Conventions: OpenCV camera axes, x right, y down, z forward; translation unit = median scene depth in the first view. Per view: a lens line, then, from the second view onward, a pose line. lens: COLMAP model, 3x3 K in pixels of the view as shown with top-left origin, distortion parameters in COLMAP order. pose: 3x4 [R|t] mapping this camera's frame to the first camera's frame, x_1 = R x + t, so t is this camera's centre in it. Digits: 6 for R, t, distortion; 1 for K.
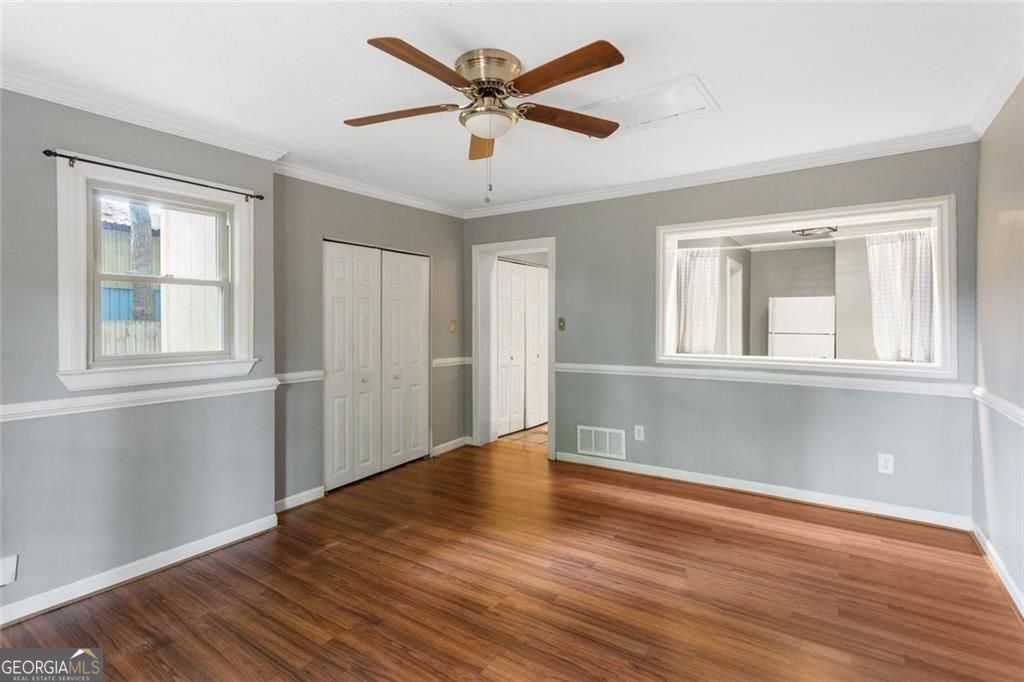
lens RADIAL K [[490.2, 0, 510.8], [0, 490.2, 334.5], [0, 0, 1]] dist [0.004121, 0.000231]
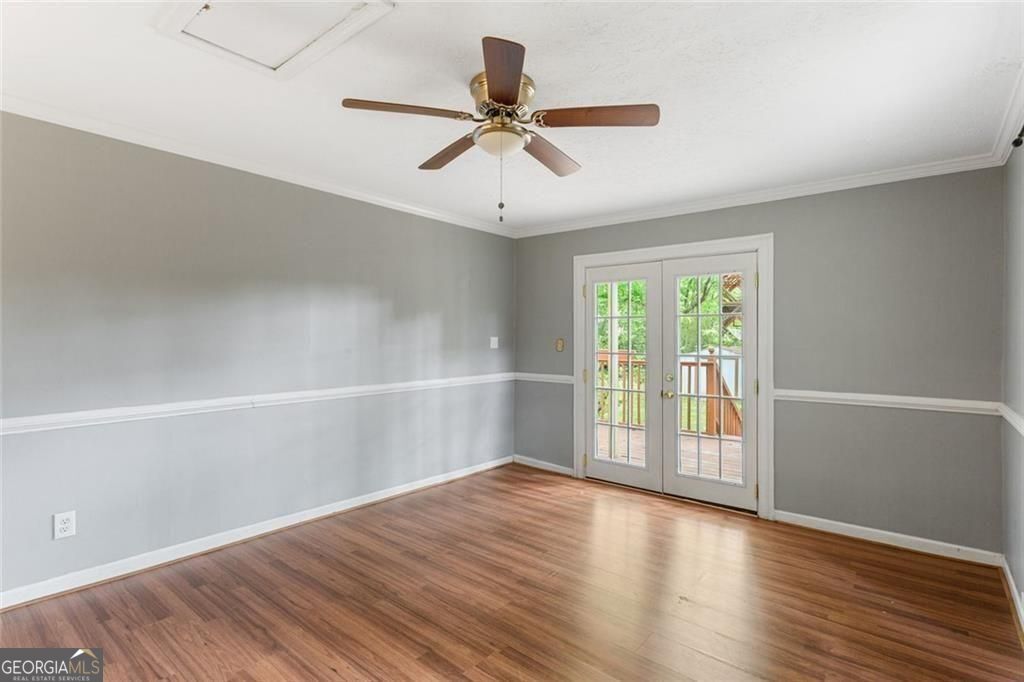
lens RADIAL K [[490.2, 0, 510.8], [0, 490.2, 334.5], [0, 0, 1]] dist [0.004121, 0.000231]
pose [[-0.996383, 0.000516, 0.084975, -0.151411], [0.001937, 0.999860, 0.016639, -0.052423], [-0.084955, 0.016744, -0.996244, 1.995657]]
